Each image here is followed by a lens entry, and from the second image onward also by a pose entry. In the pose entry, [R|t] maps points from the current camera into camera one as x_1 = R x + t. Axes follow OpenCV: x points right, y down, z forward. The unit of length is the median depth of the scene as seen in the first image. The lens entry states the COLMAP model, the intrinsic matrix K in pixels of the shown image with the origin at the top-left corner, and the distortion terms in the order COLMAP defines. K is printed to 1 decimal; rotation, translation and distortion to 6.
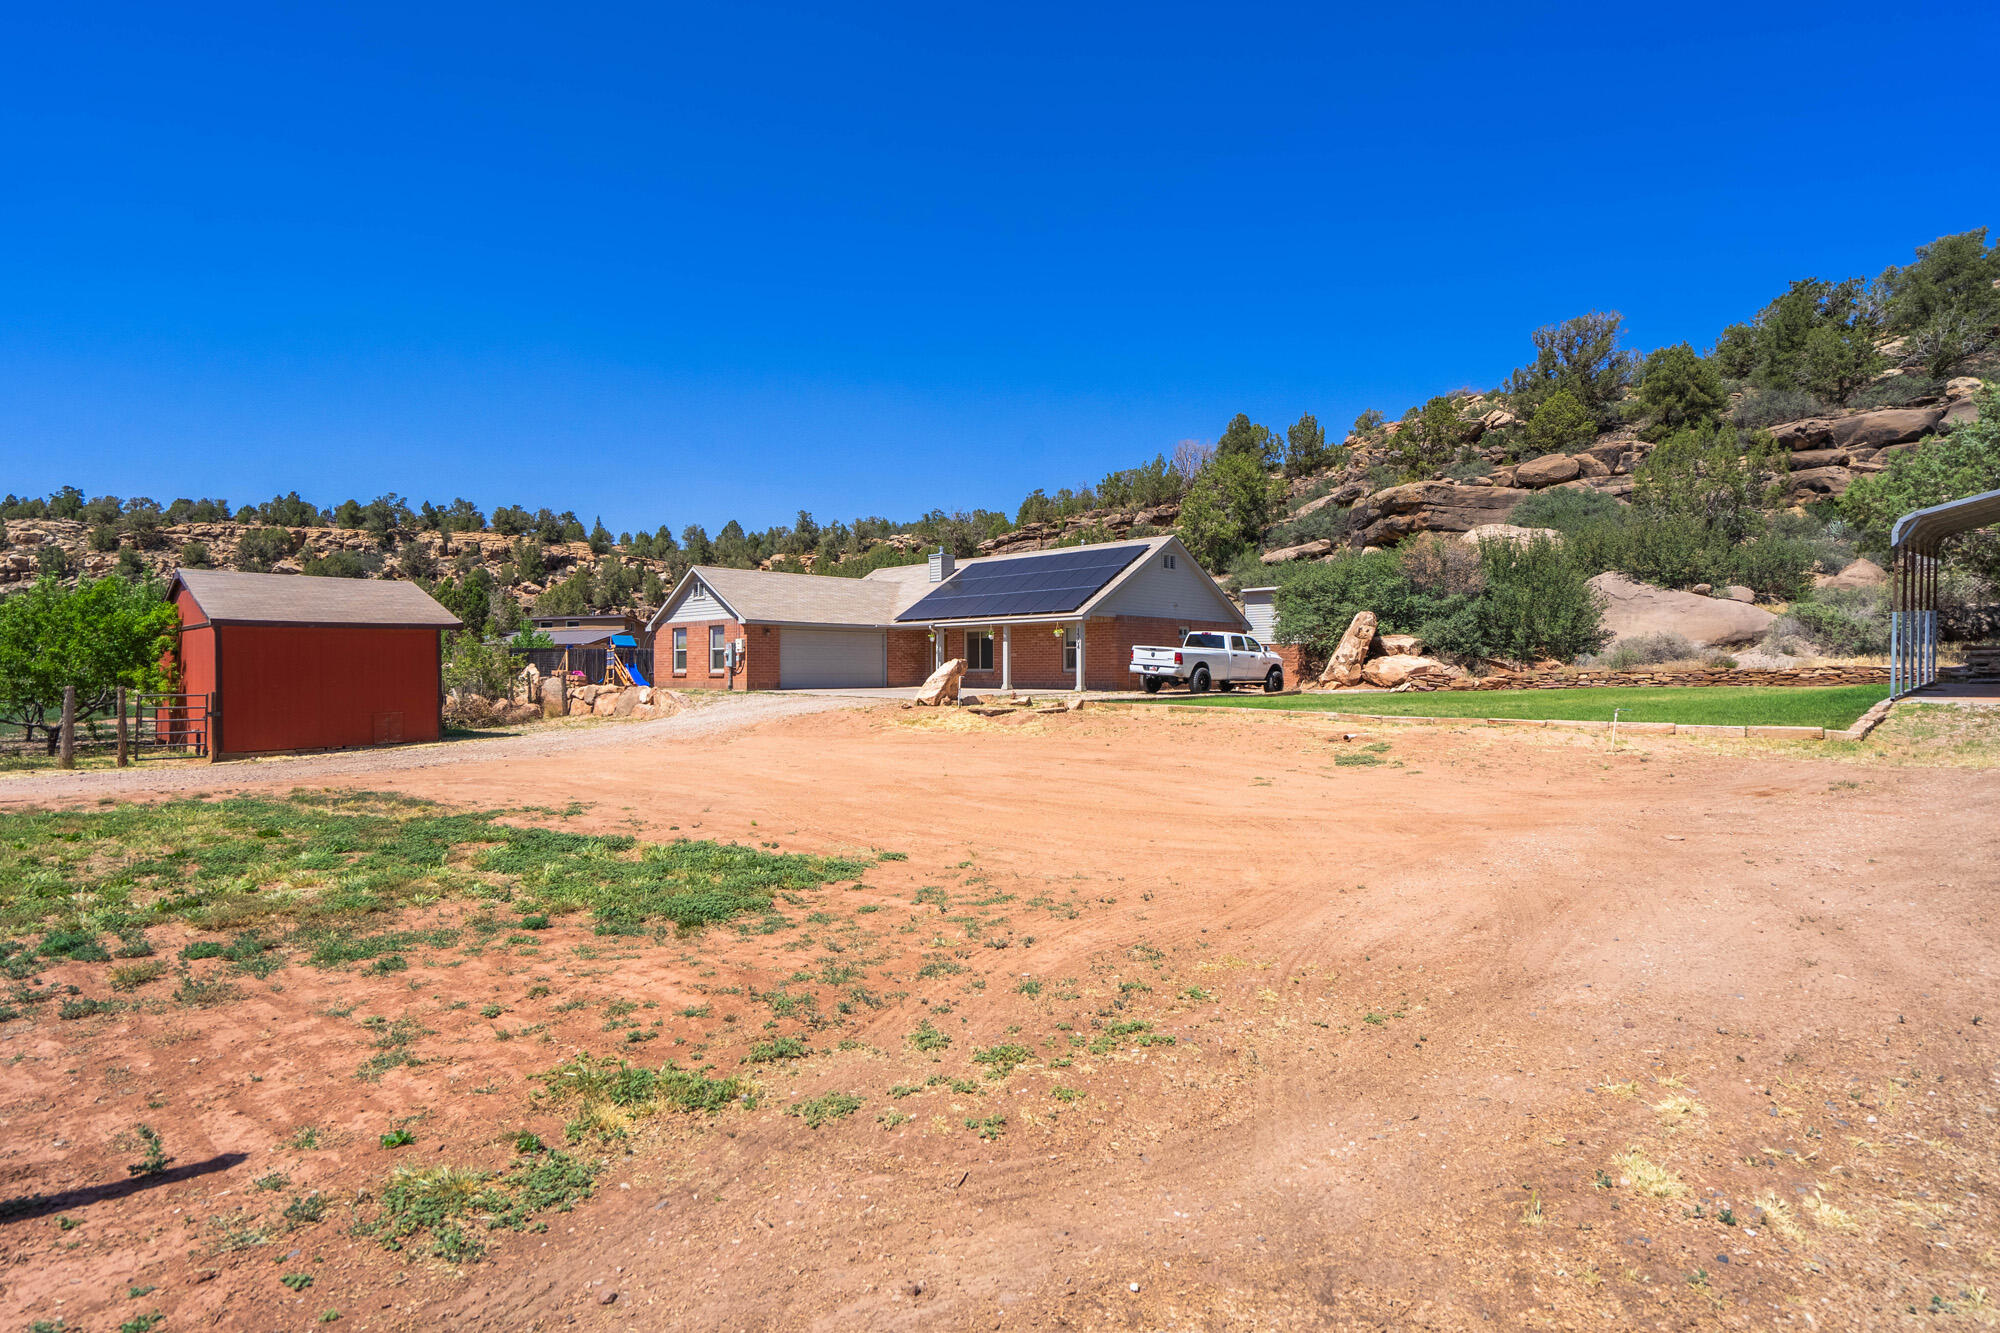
lens RADIAL K [[975.7, 0, 993.3], [0, 975.7, 674.8], [0, 0, 1]] dist [-0.003273, -0.000544]
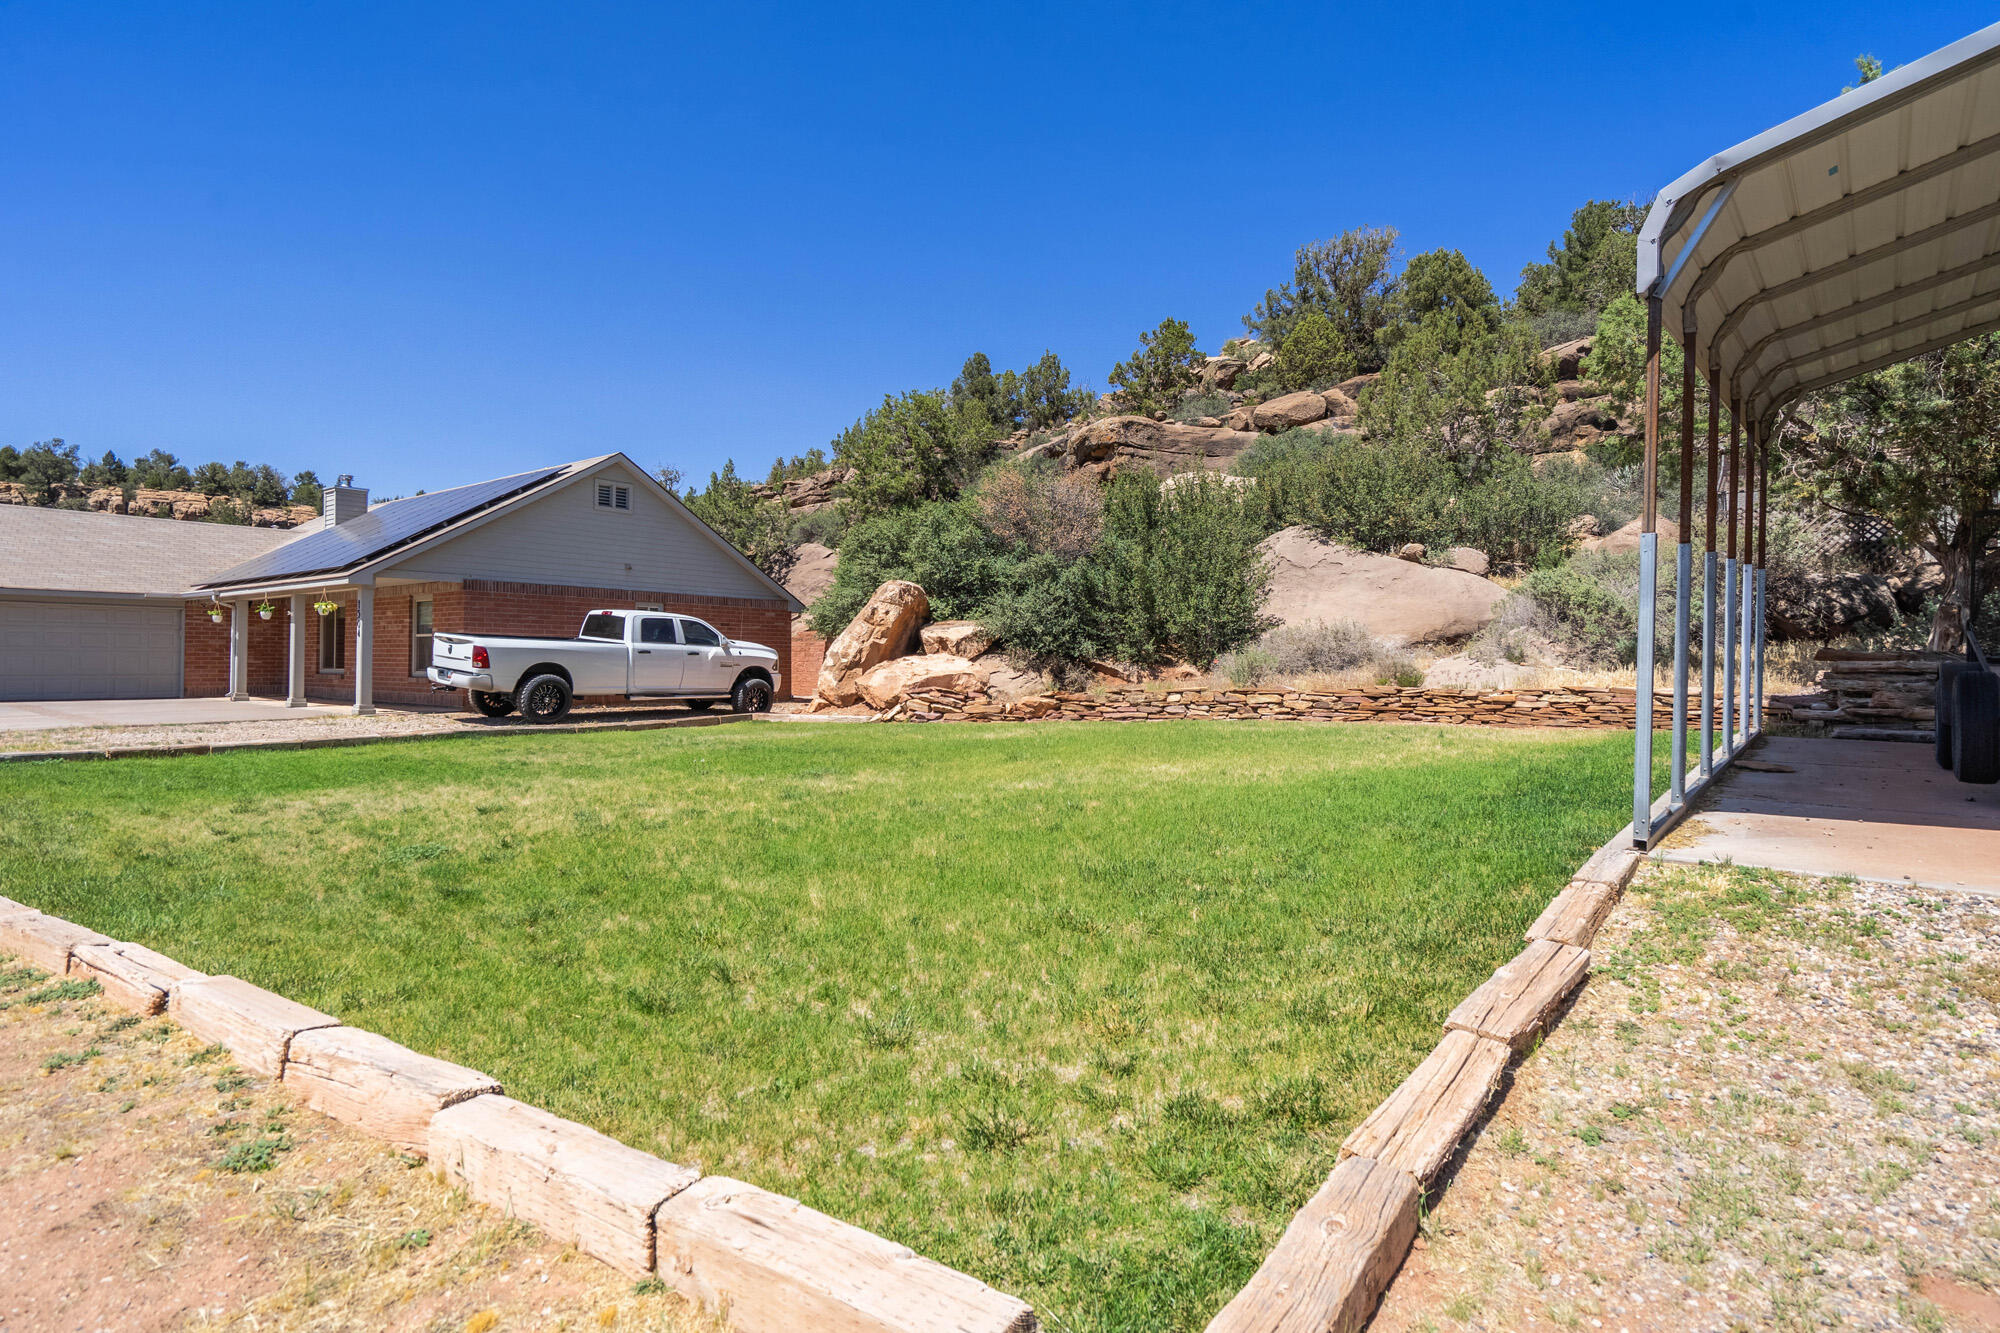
lens RADIAL K [[999.4, 0, 995.9], [0, 999.4, 656.8], [0, 0, 1]] dist [-0.000815, 0.001077]
pose [[0.991890, 0.008770, 0.126799, 0.344771], [-0.007743, 0.999933, -0.008586, -0.012373], [-0.126865, 0.007534, 0.991891, 0.361673]]
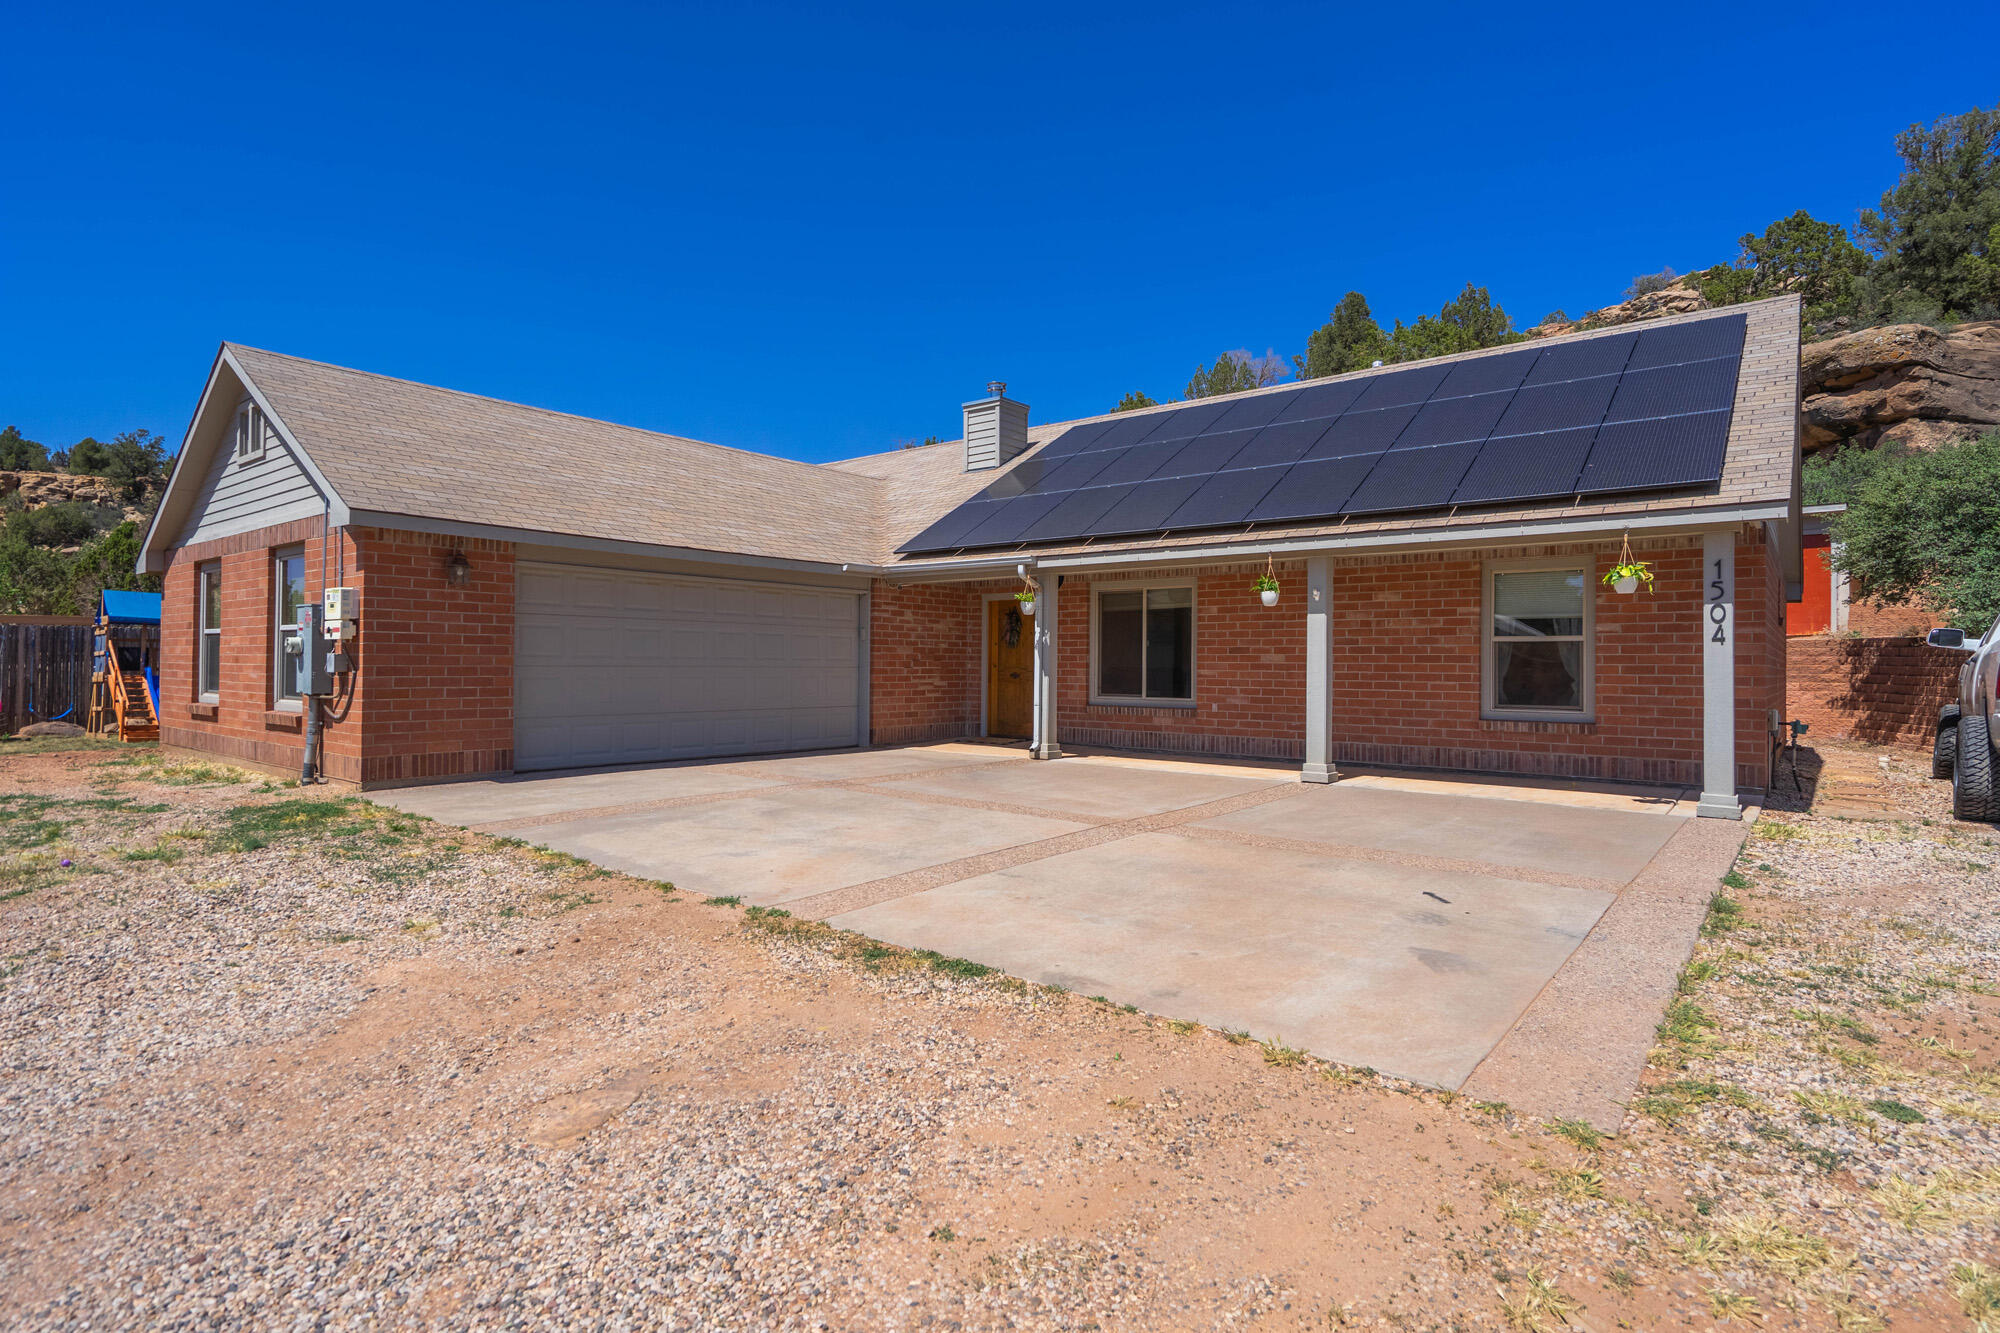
lens RADIAL K [[1023.8, 0, 1000.0], [0, 1023.8, 666.5], [0, 0, 1]] dist [0.001446, 0.001093]
pose [[0.995085, 0.010303, 0.098485, -0.109985], [-0.009971, 0.999943, -0.003862, -0.016374], [-0.098519, 0.002861, 0.995131, 0.698370]]
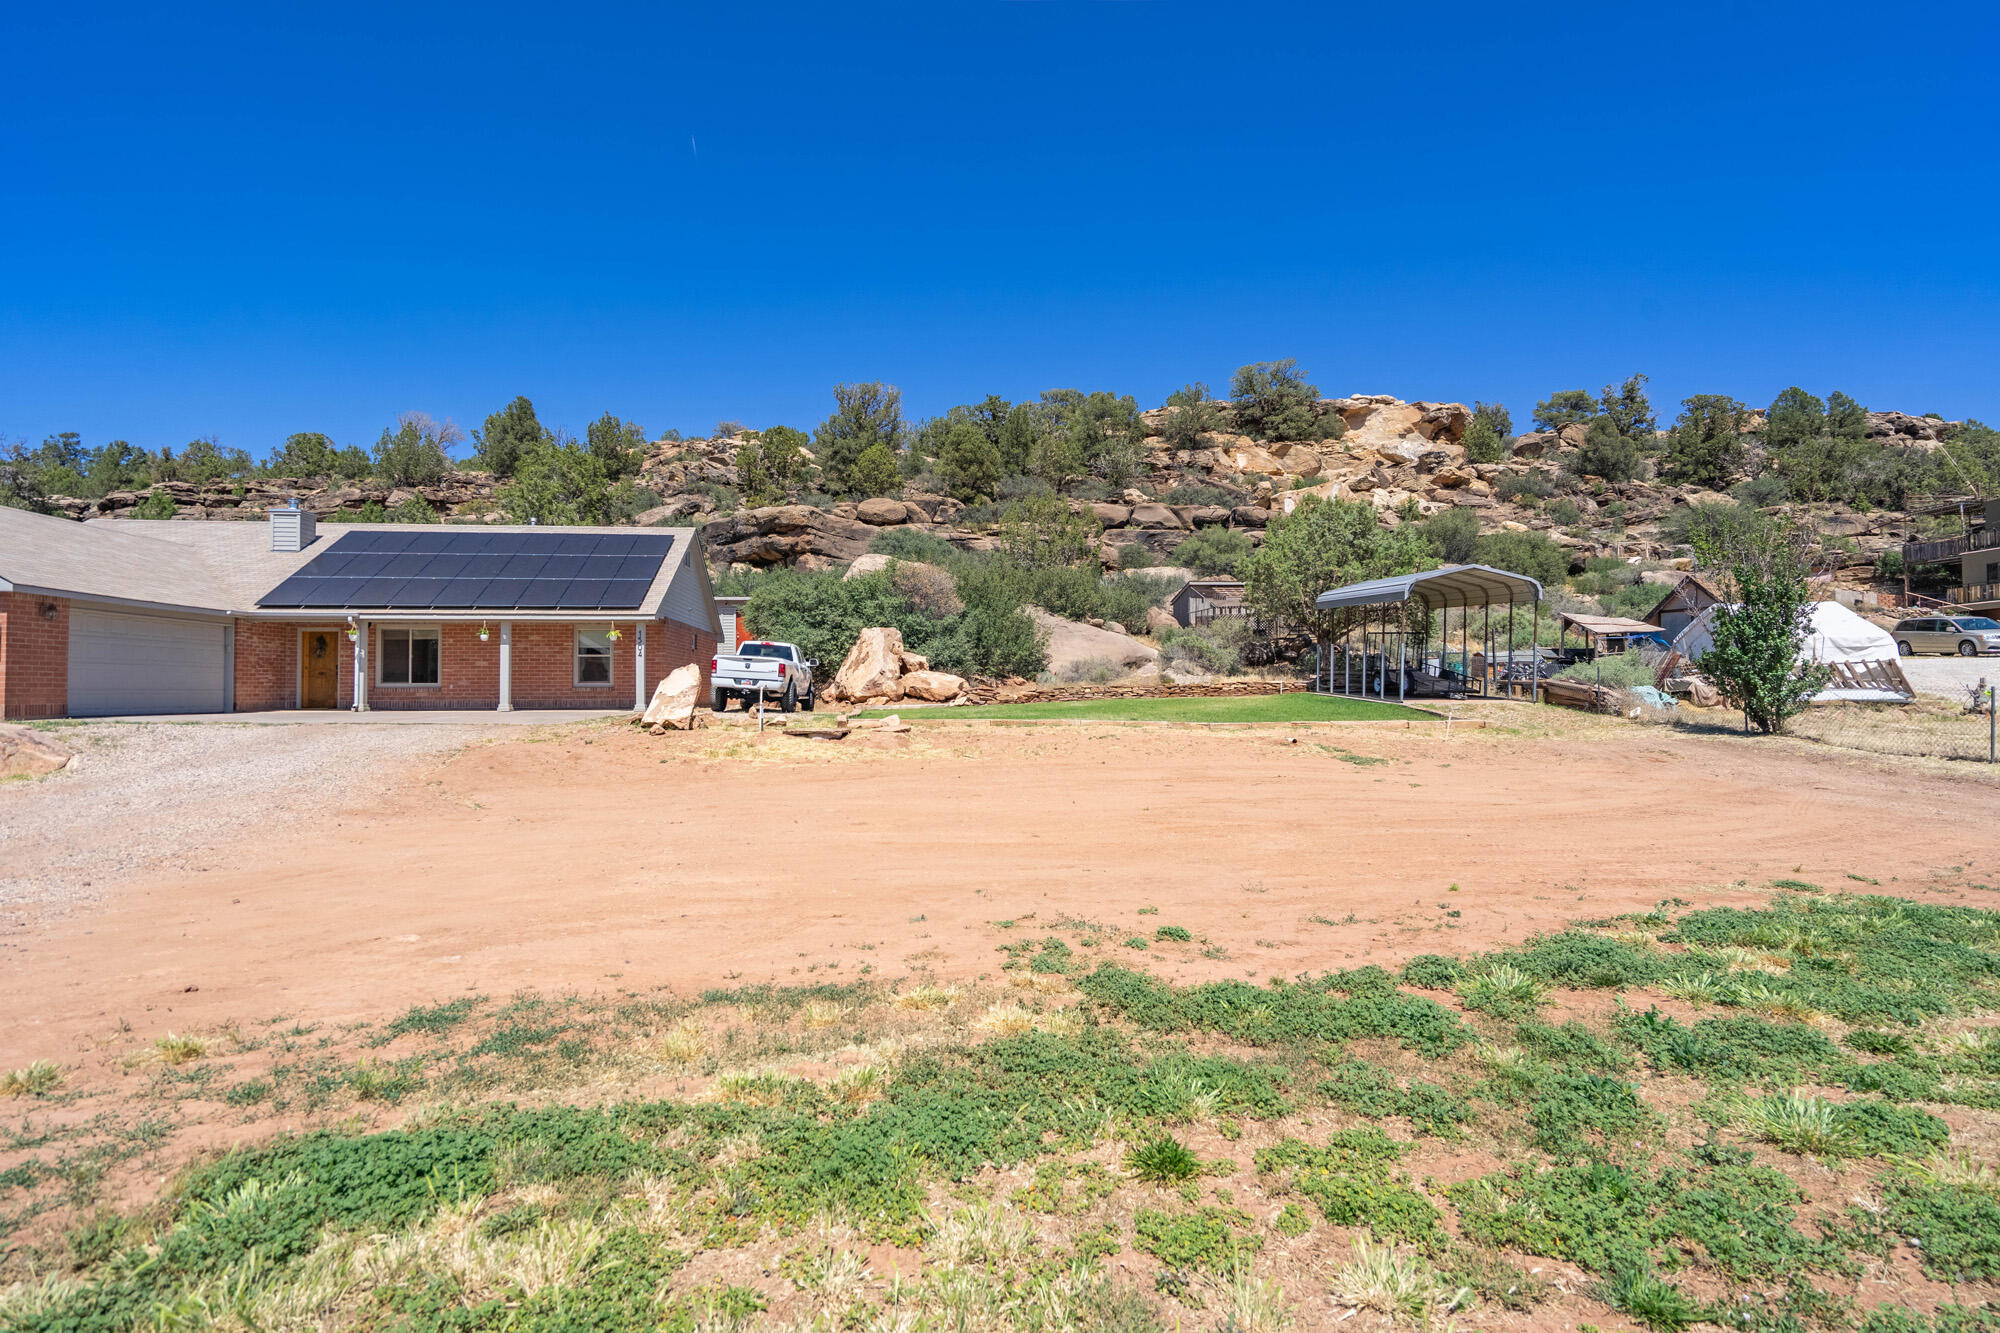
lens RADIAL K [[973.5, 0, 990.2], [0, 973.5, 668.6], [0, 0, 1]] dist [-0.002720, 0.000119]
pose [[0.639332, 0.016686, 0.768750, -0.307941], [0.005800, 0.999631, -0.026521, 0.004804], [-0.768909, 0.021414, 0.638999, 0.260037]]
